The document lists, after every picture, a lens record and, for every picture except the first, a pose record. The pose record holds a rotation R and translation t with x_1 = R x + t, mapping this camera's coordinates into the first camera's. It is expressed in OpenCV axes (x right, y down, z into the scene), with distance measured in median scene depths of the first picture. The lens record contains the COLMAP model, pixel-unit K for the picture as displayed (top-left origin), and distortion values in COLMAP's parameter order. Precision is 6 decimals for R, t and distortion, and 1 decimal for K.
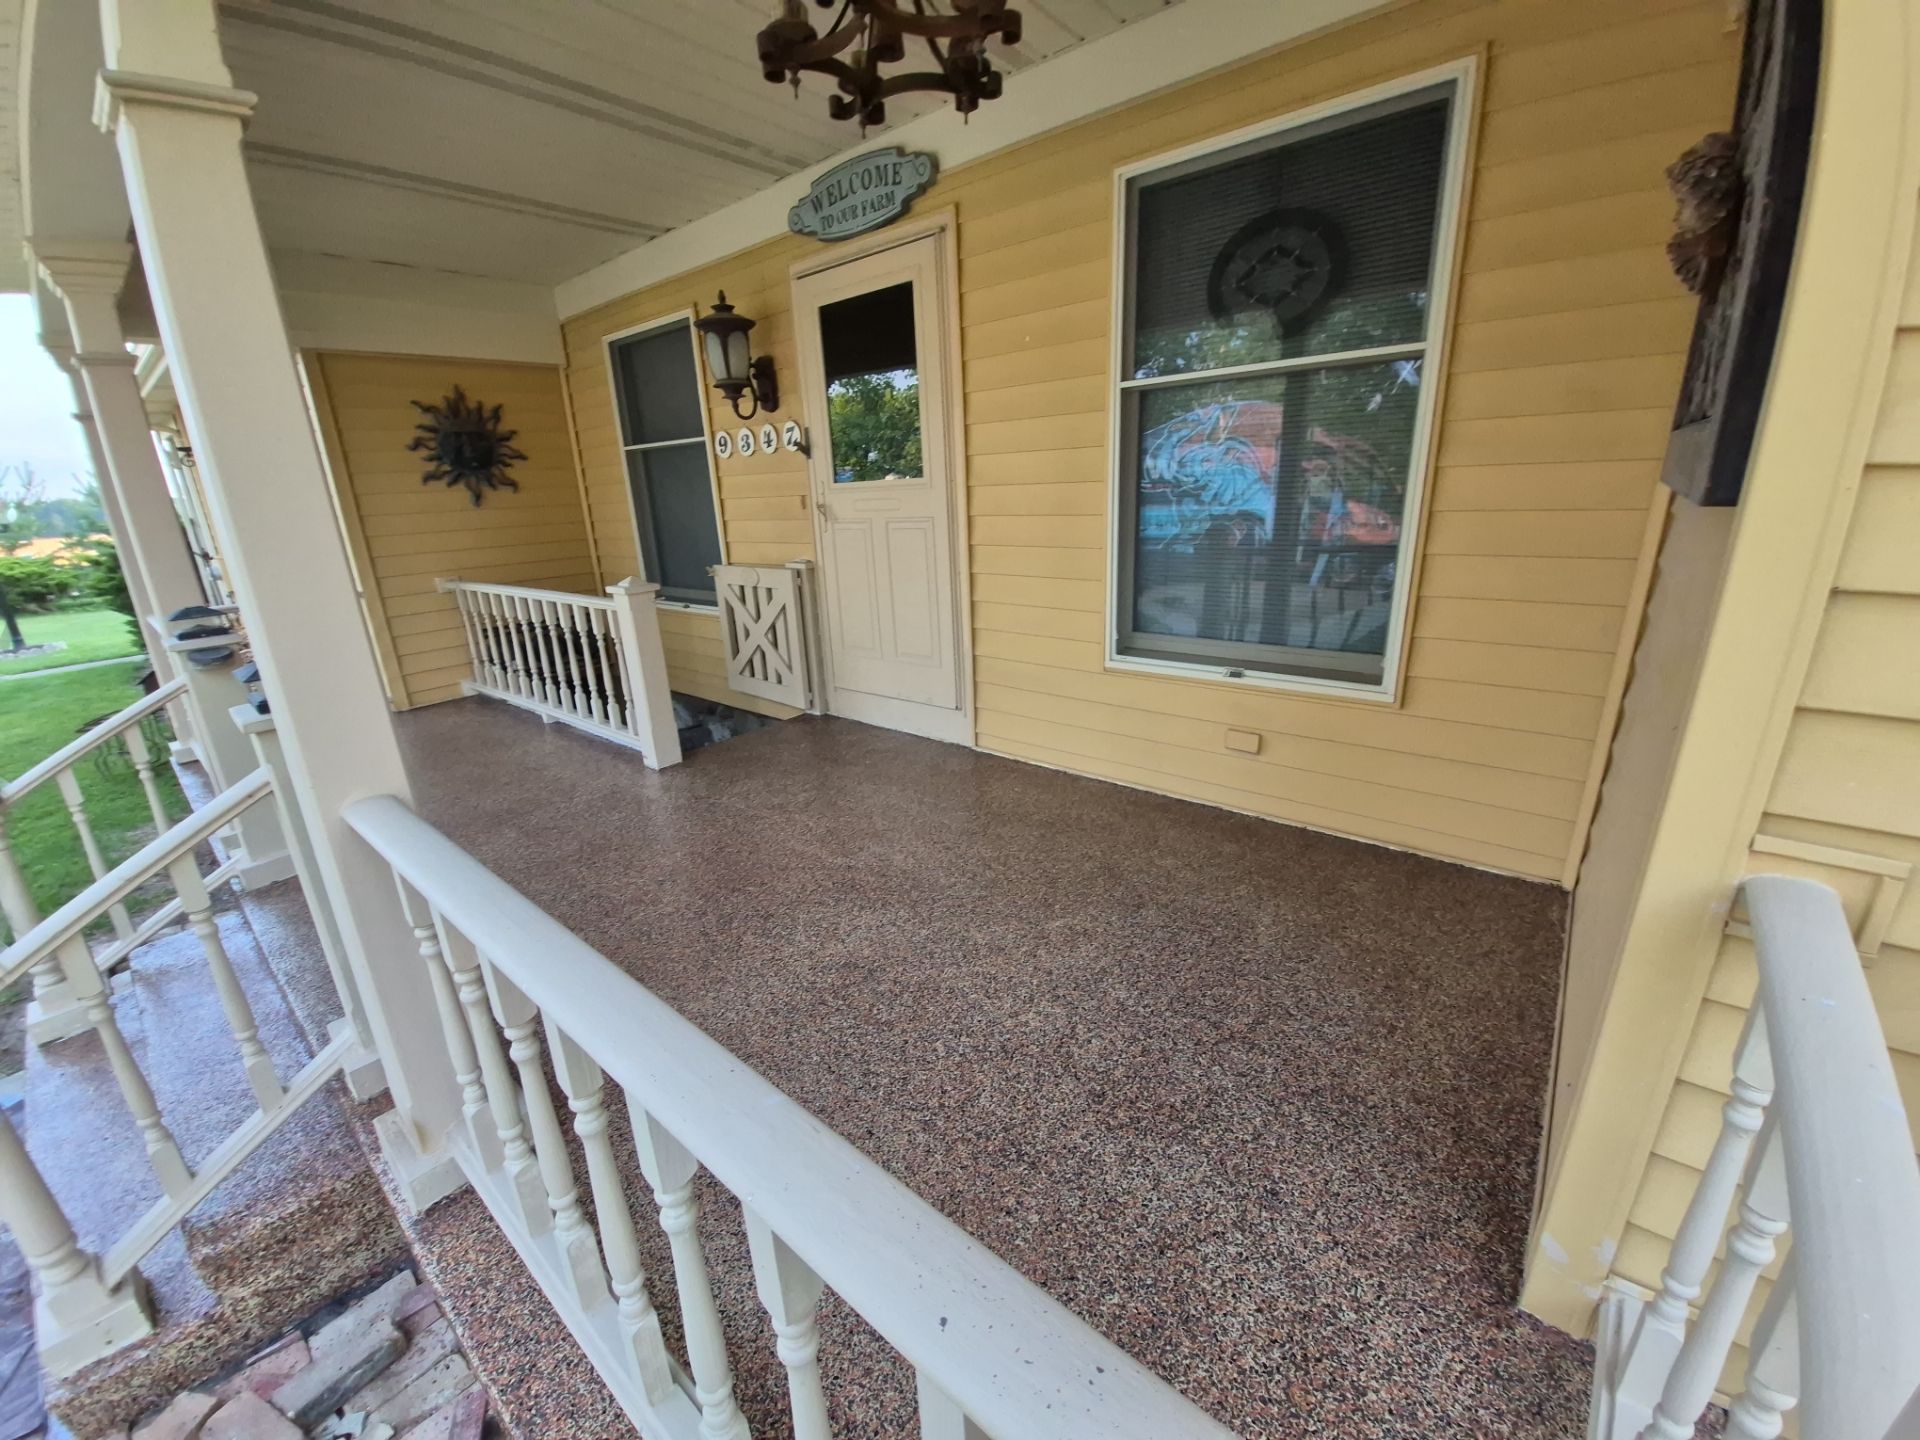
lens RADIAL K [[767.1, 0, 963.0], [0, 767.1, 712.9], [0, 0, 1]] dist [-0.011335, -0.006750]
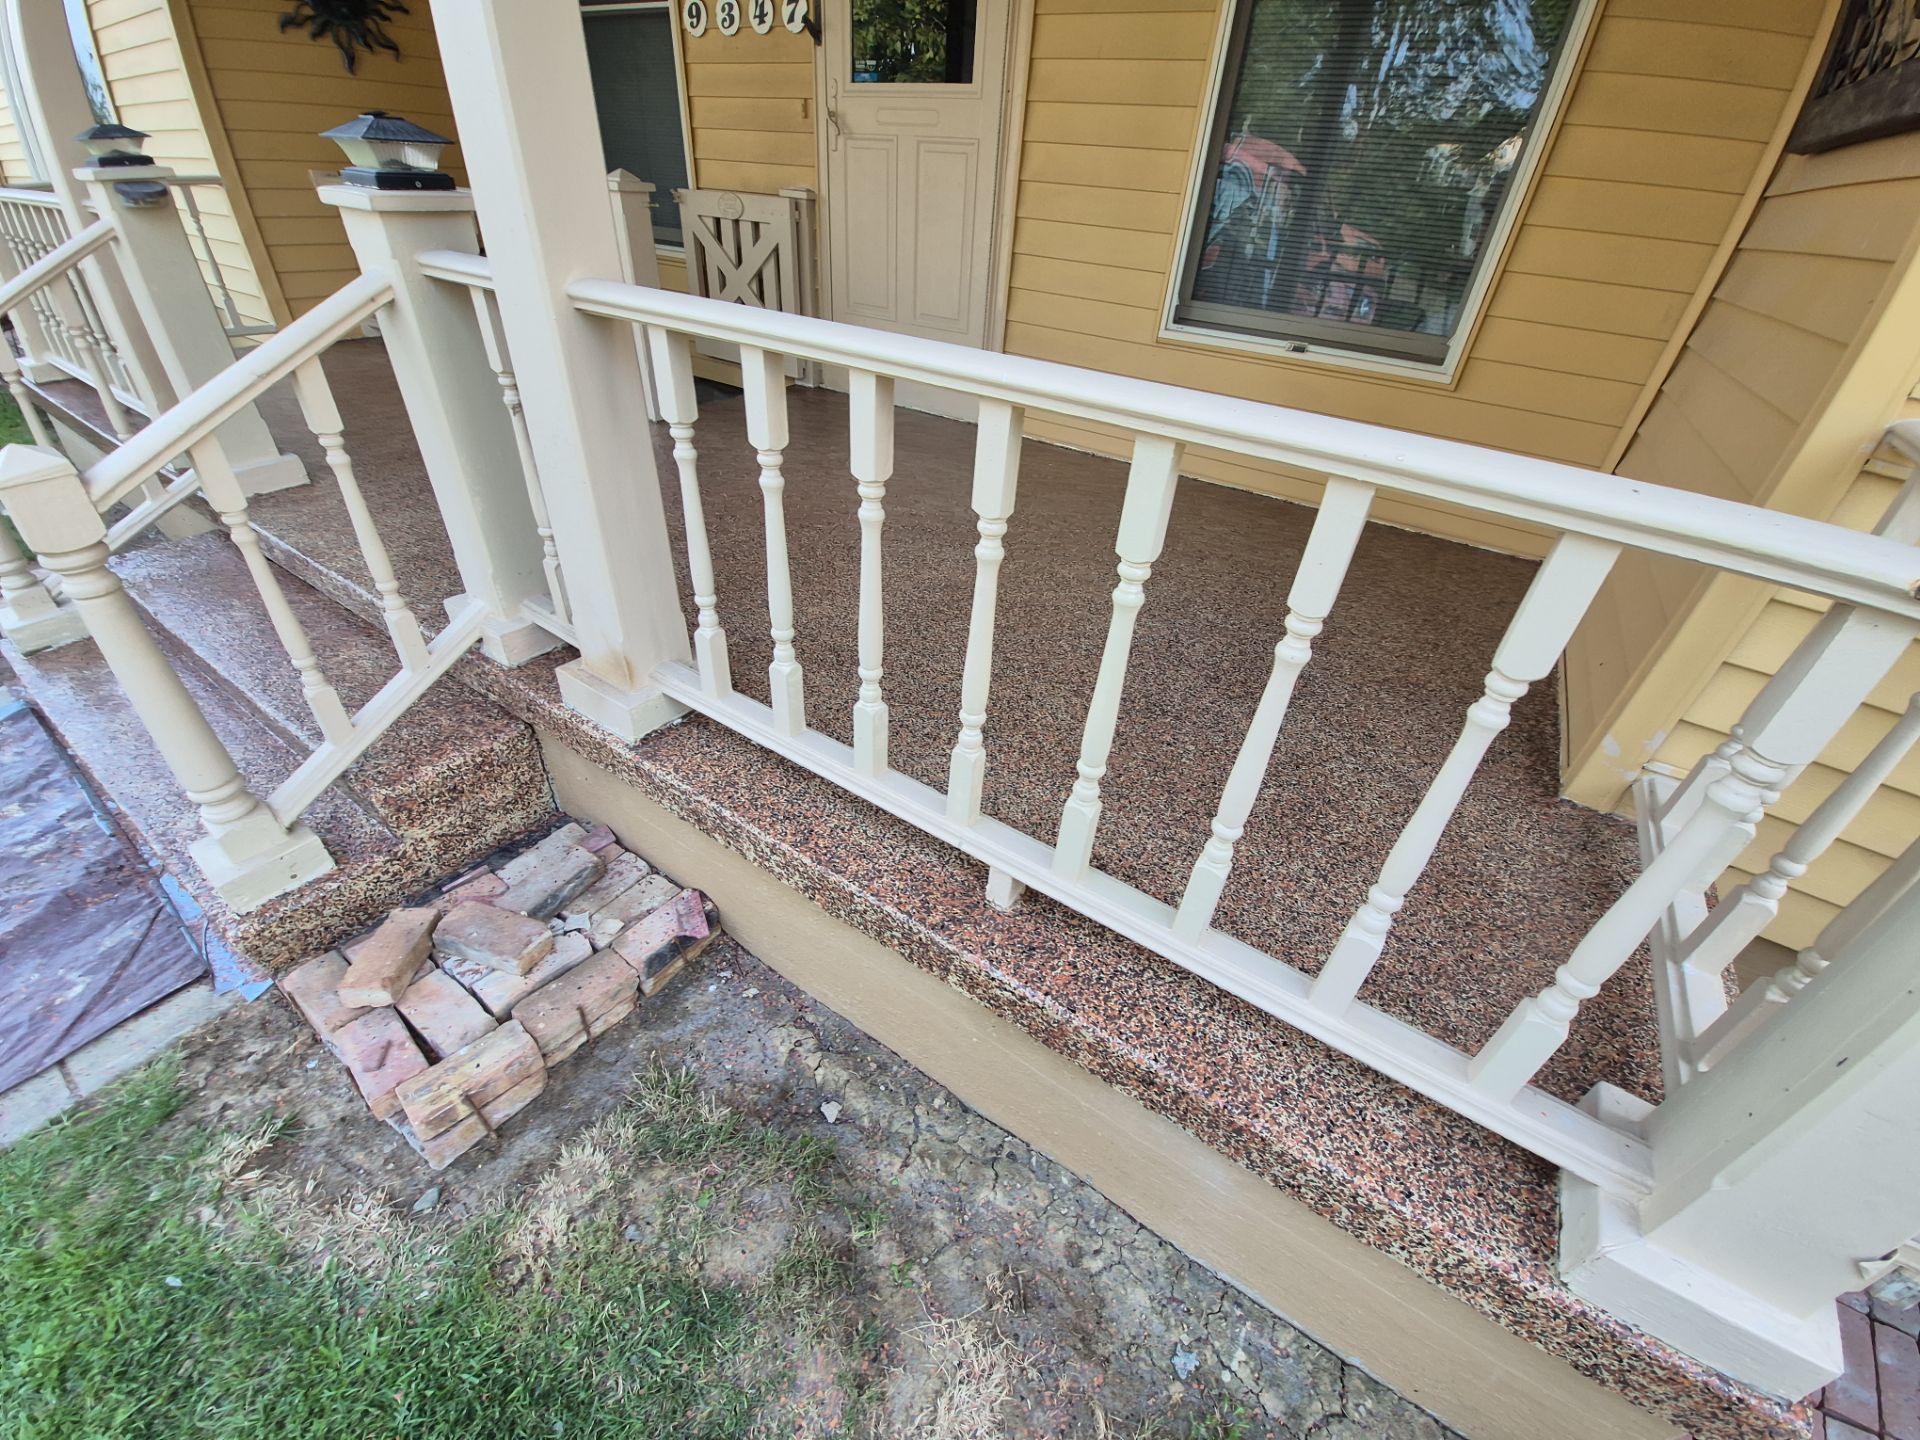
lens RADIAL K [[767.1, 0, 960.0], [0, 767.1, 729.5], [0, 0, 1]] dist [-0.011335, -0.006750]
pose [[0.987002, 0.027664, 0.158309, -0.193088], [-0.076939, 0.946184, 0.314350, 0.120428], [-0.141093, -0.322444, 0.936014, -0.028604]]
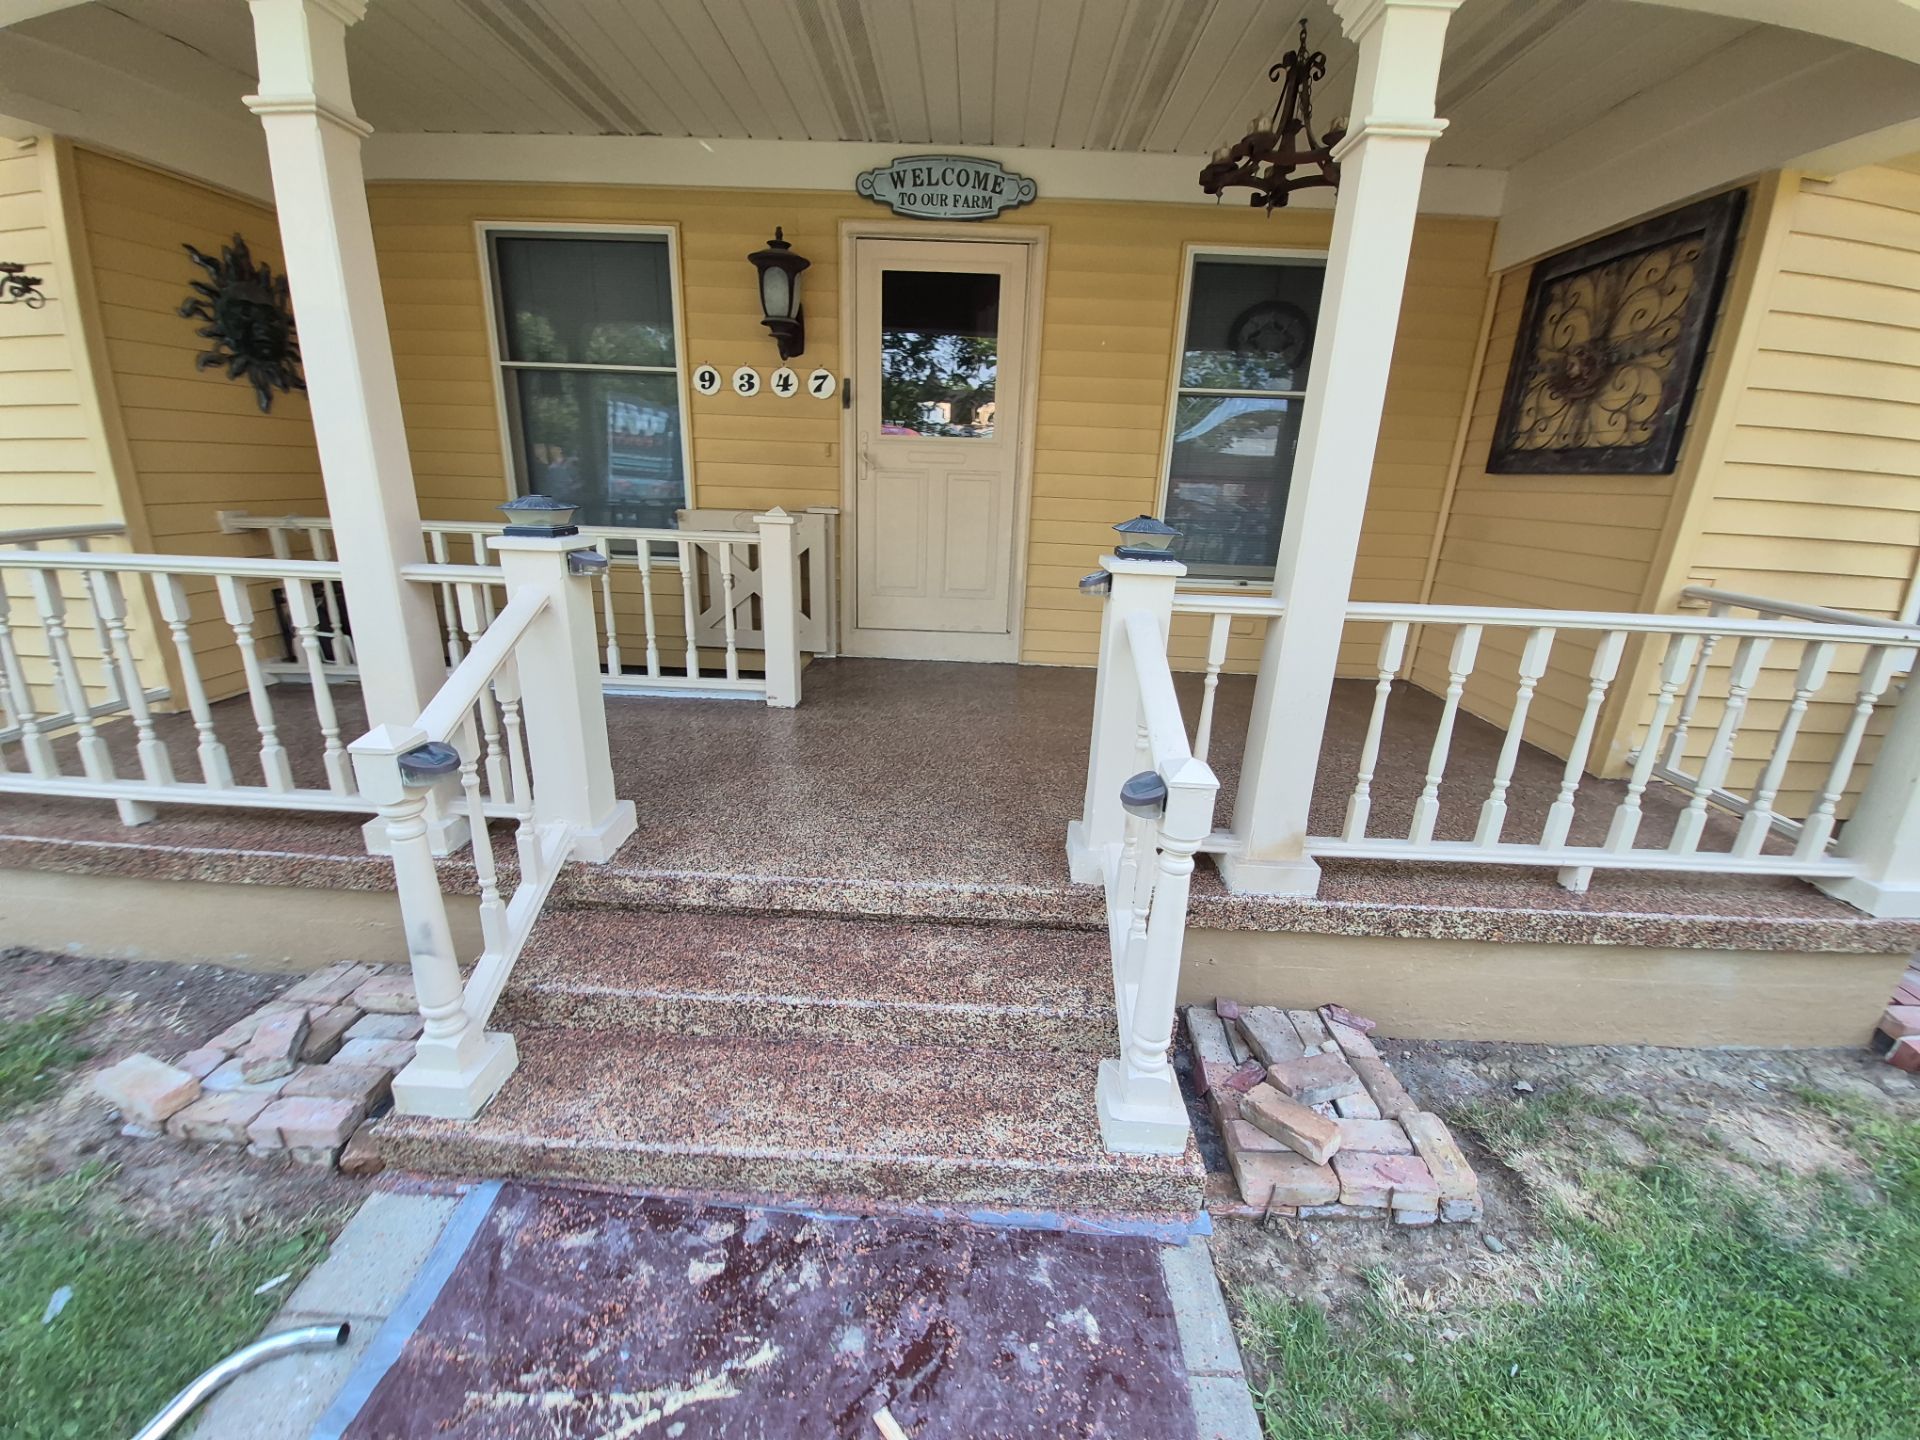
lens RADIAL K [[767.1, 0, 995.5], [0, 767.1, 709.1], [0, 0, 1]] dist [-0.011335, -0.006750]
pose [[0.771515, -0.109307, 0.626751, -0.909775], [0.111111, 0.993140, 0.036431, 0.077314], [-0.626434, 0.041532, 0.778367, 0.085096]]
